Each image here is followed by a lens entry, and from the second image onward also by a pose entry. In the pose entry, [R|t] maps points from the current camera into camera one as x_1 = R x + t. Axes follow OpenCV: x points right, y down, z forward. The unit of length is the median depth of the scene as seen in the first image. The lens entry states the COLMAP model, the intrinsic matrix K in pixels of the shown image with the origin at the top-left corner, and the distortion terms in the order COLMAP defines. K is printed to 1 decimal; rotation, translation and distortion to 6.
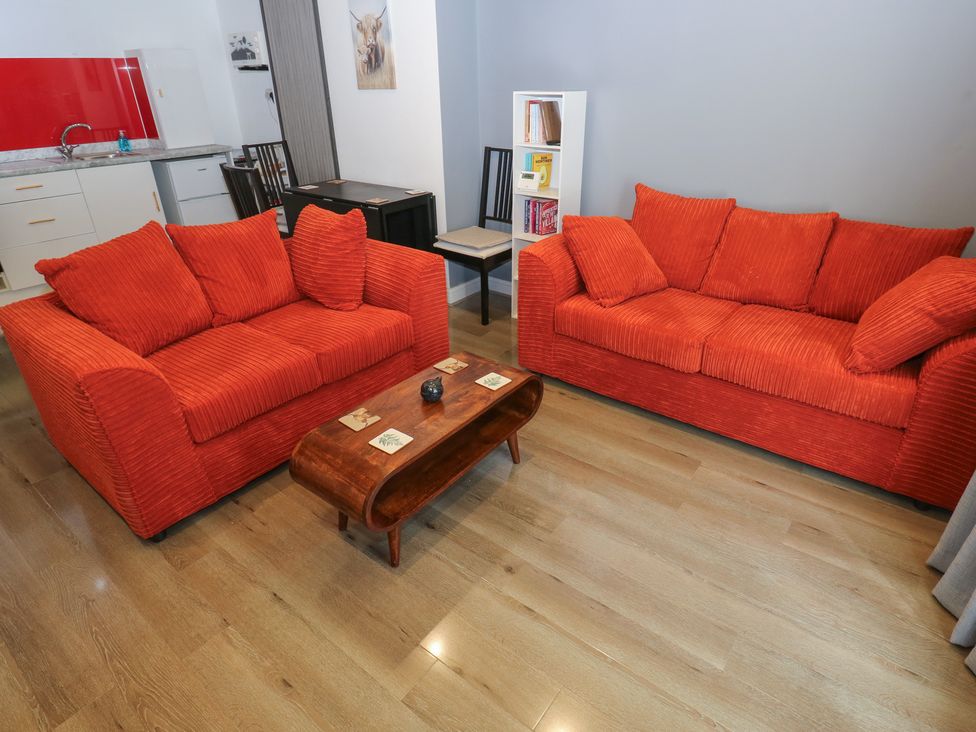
lens RADIAL K [[547.1, 0, 491.4], [0, 547.1, 360.8], [0, 0, 1]] dist [0.002462, -0.015175]
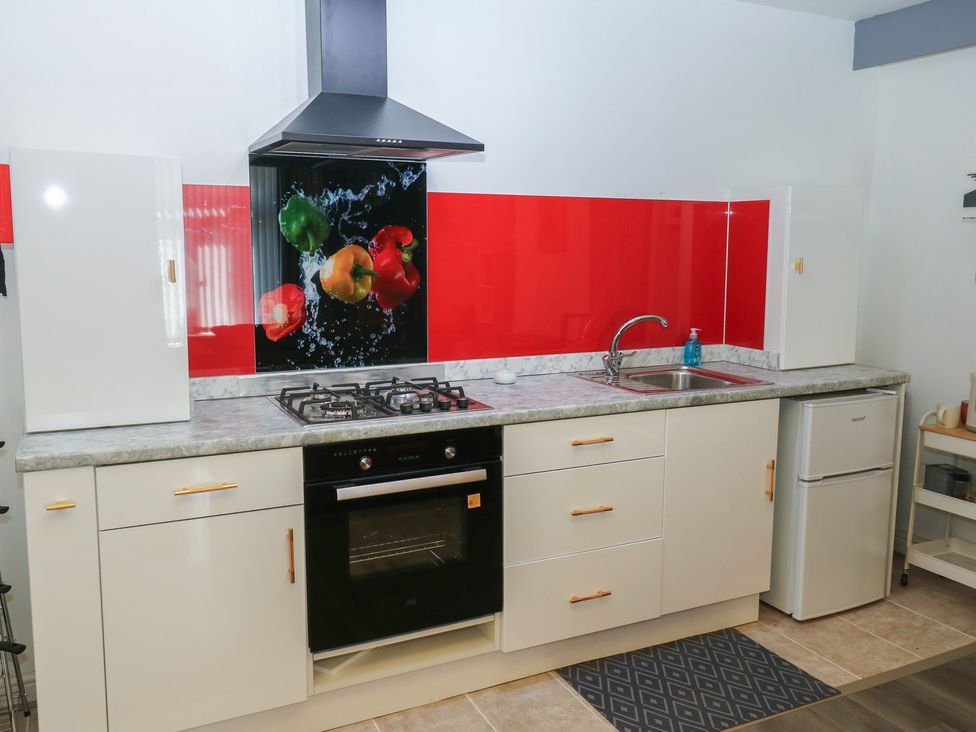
lens RADIAL K [[825.0, 0, 488.7], [0, 825.0, 359.0], [0, 0, 1]] dist [0.008692, -0.002079]
pose [[0.897862, 0.077894, -0.433332, -0.521842], [-0.214201, 0.937173, -0.275363, -0.141811], [0.384658, 0.340058, 0.858137, 0.271604]]
